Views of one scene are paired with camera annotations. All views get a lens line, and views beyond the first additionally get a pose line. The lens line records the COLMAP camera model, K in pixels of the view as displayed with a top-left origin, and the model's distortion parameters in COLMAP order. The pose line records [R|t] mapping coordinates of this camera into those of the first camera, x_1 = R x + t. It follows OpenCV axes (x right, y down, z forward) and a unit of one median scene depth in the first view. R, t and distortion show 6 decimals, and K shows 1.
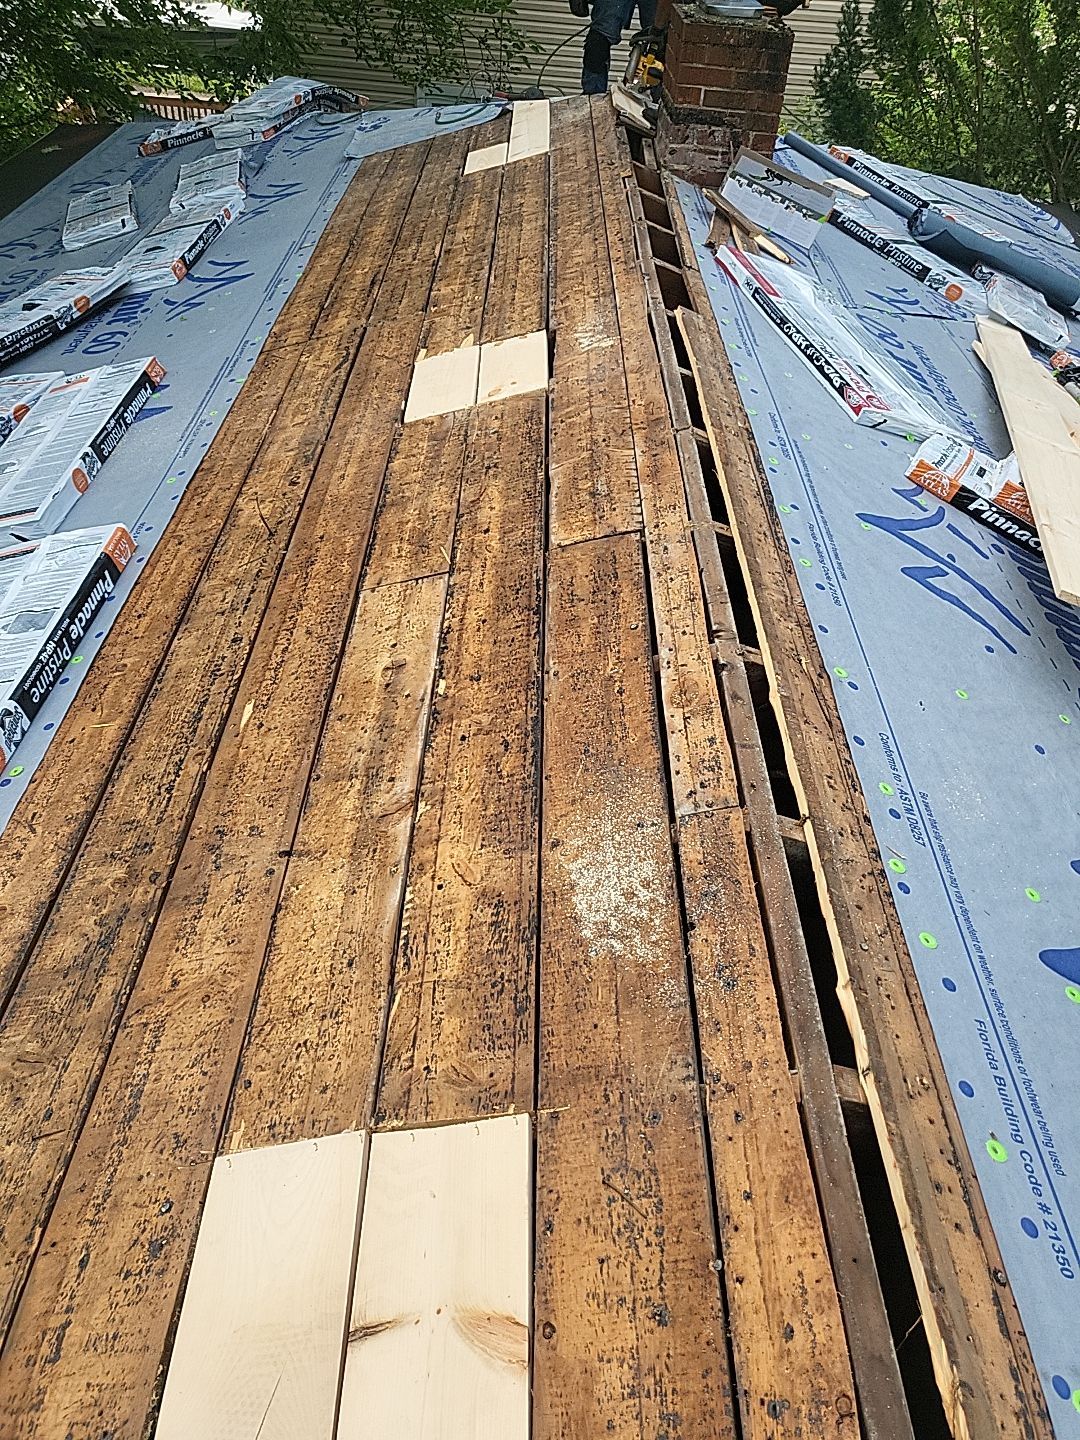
lens RADIAL K [[1256.2, 0, 573.2], [0, 1256.2, 677.2], [0, 0, 1]] dist [0.001667, 0.108264]
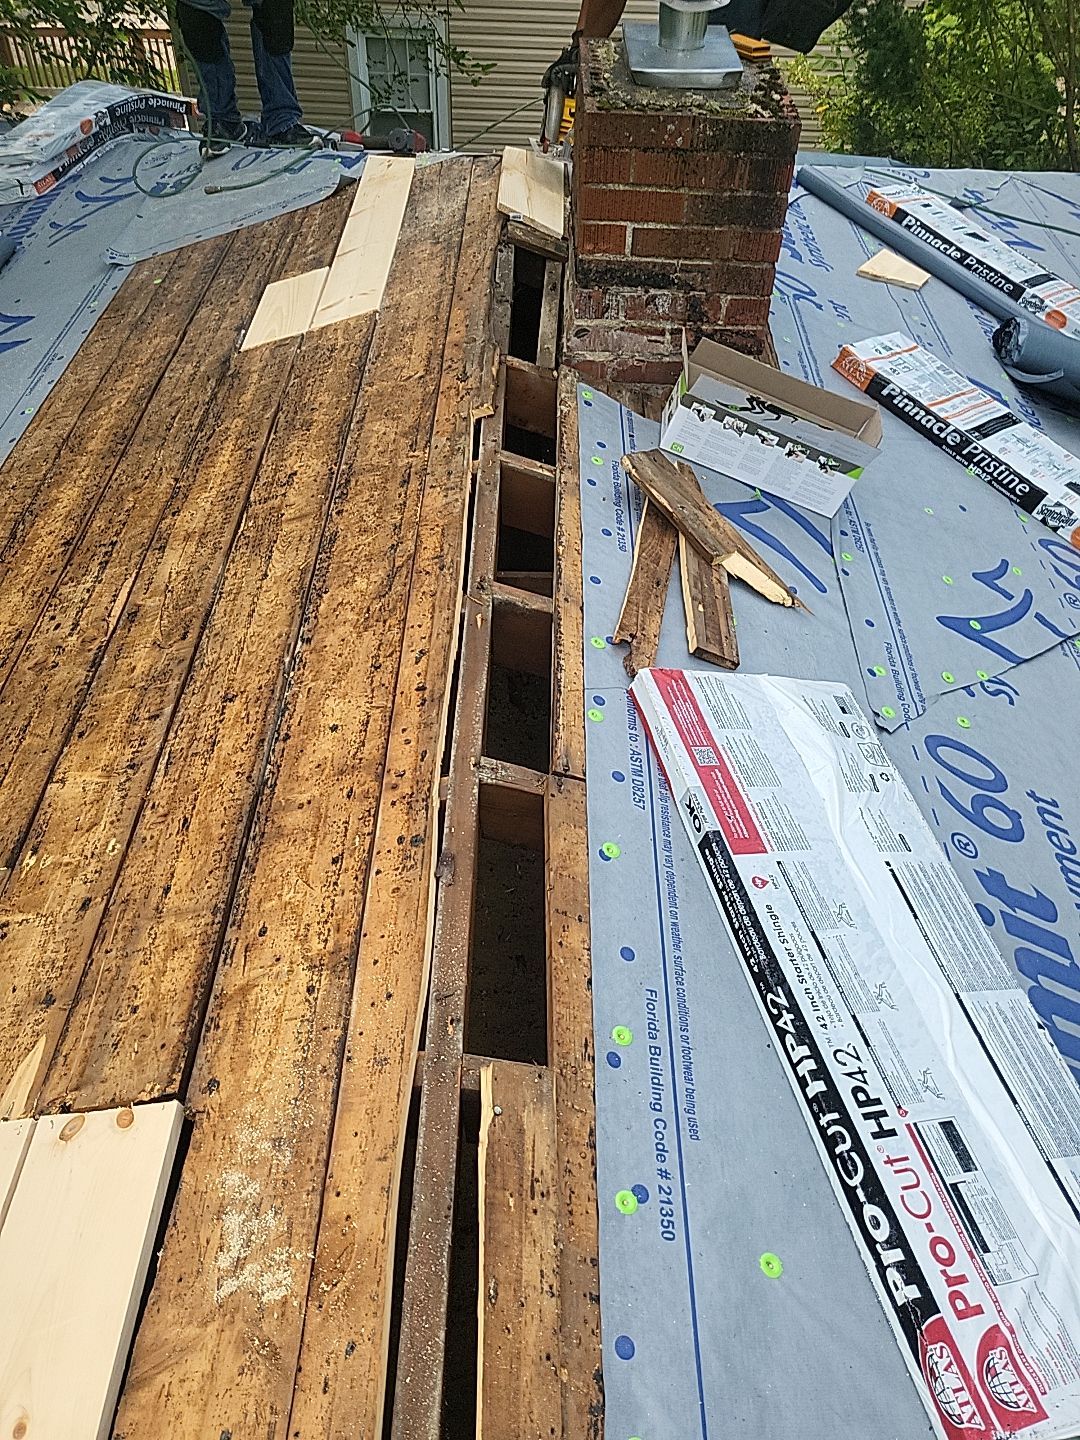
lens RADIAL K [[1202.6, 0, 540.0], [0, 1202.6, 720.0], [0, 0, 1]] dist [-0.002723, 0.075699]
pose [[0.998259, -0.020927, -0.055138, 0.080733], [0.028453, 0.989819, 0.139456, -0.302634], [0.051658, -0.140782, 0.988692, 0.426751]]
